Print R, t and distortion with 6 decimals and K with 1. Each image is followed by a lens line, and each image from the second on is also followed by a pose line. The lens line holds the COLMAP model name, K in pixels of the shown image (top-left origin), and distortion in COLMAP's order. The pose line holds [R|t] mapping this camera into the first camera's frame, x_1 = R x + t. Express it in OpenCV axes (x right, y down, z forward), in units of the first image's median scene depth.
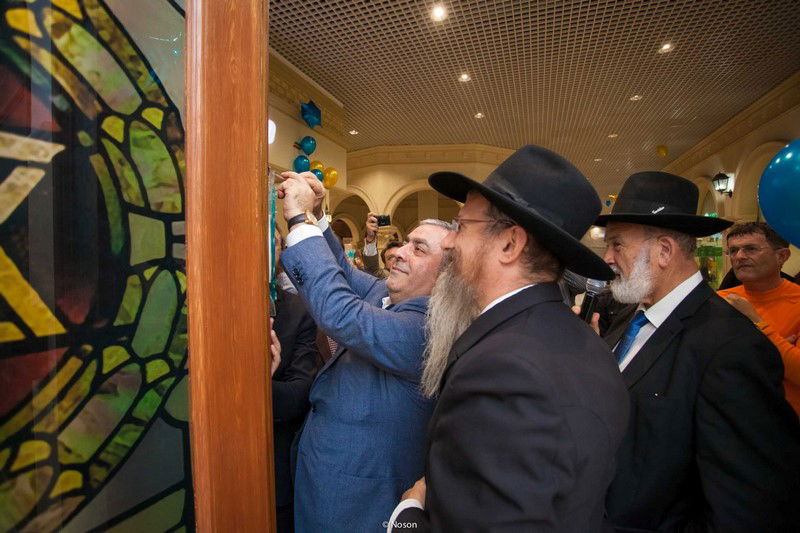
lens RADIAL K [[393.8, 0, 407.0], [0, 393.8, 263.7], [0, 0, 1]] dist [-0.013538, 0.004264]
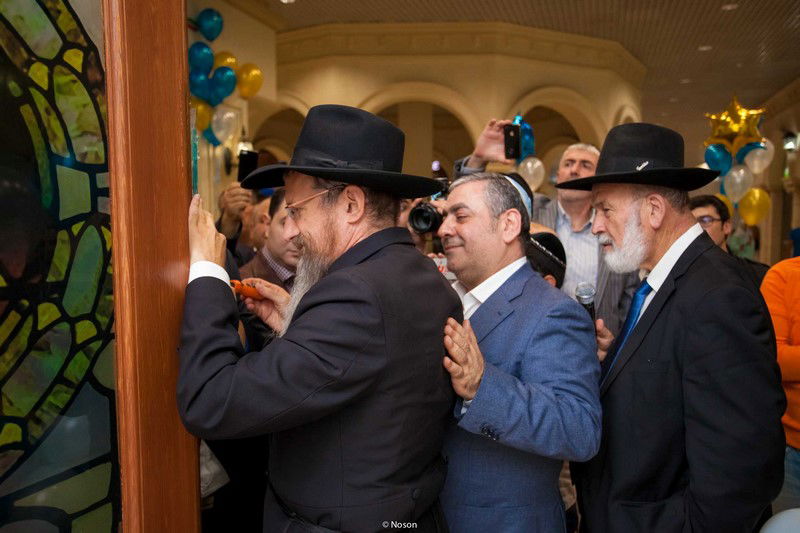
lens RADIAL K [[666.0, 0, 401.3], [0, 666.0, 265.1], [0, 0, 1]] dist [0.065503, -0.027307]
pose [[0.999513, 0.000814, 0.031182, 0.073602], [-0.002639, 0.998284, 0.058505, 0.014475], [-0.031080, -0.058559, 0.997800, -0.641472]]
